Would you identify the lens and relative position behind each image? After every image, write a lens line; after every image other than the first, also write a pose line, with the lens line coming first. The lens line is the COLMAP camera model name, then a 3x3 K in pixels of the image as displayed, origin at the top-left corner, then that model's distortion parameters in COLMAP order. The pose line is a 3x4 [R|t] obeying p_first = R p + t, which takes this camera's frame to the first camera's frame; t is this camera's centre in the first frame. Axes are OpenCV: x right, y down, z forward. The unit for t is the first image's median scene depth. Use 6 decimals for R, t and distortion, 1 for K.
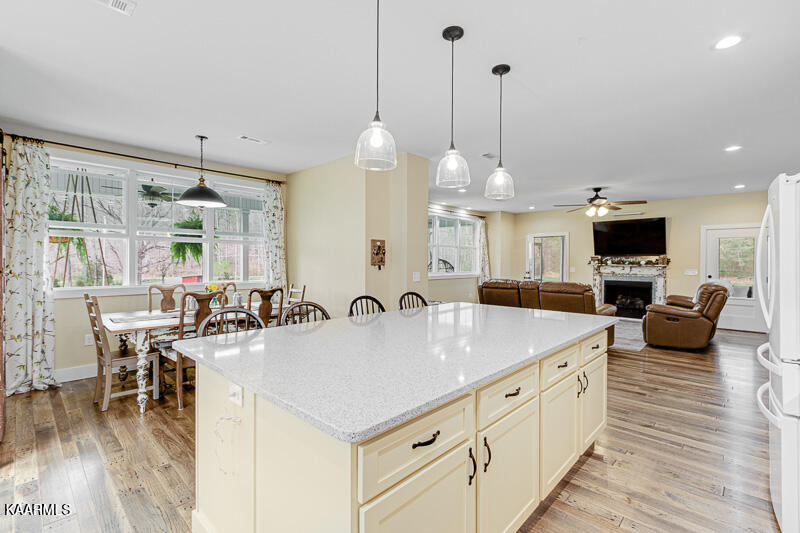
lens RADIAL K [[377.0, 0, 399.6], [0, 377.0, 263.7], [0, 0, 1]] dist [0.005031, 0.001858]
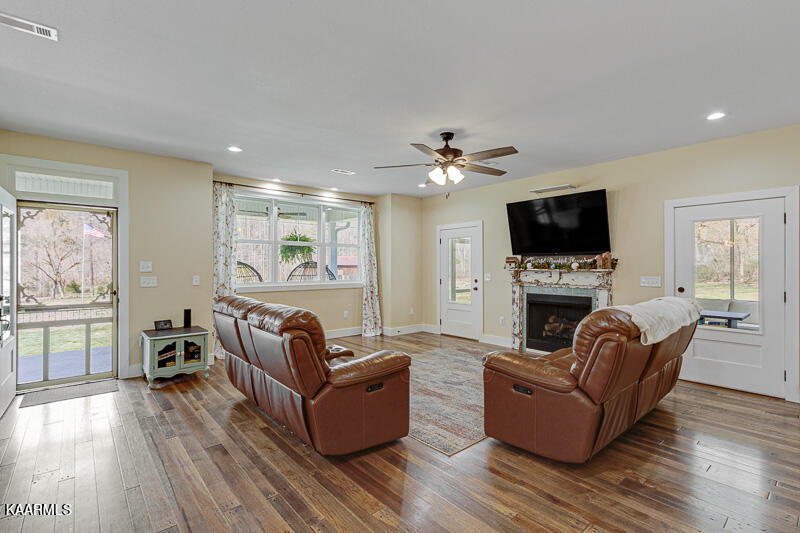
lens RADIAL K [[377.0, 0, 396.9], [0, 377.0, 264.7], [0, 0, 1]] dist [0.005031, 0.001858]
pose [[0.994641, -0.005065, -0.103269, 0.403610], [0.003908, 0.999927, -0.011406, 0.001449], [0.103320, 0.010941, 0.994588, 0.346274]]
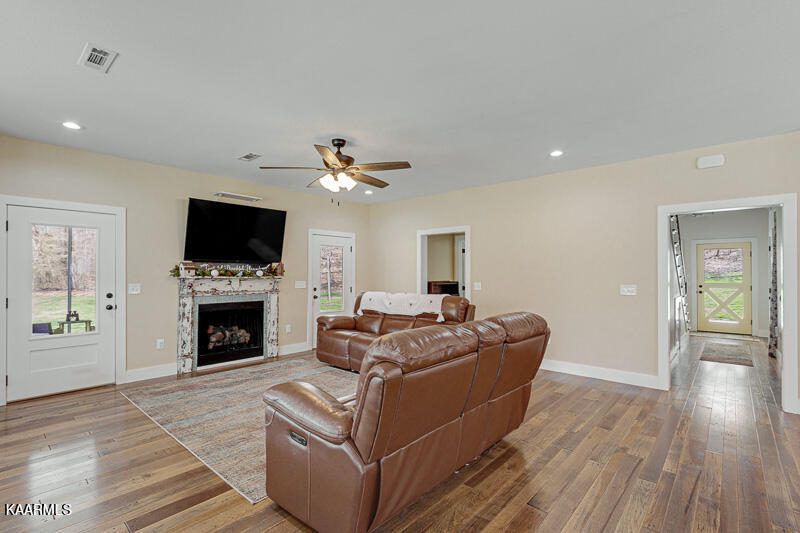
lens RADIAL K [[377.0, 0, 399.6], [0, 377.0, 272.3], [0, 0, 1]] dist [0.005031, 0.001858]
pose [[-0.039017, 0.000965, 0.999238, -0.037466], [0.006742, 0.999977, -0.000703, -0.002108], [-0.999216, 0.006709, -0.039023, 0.748222]]
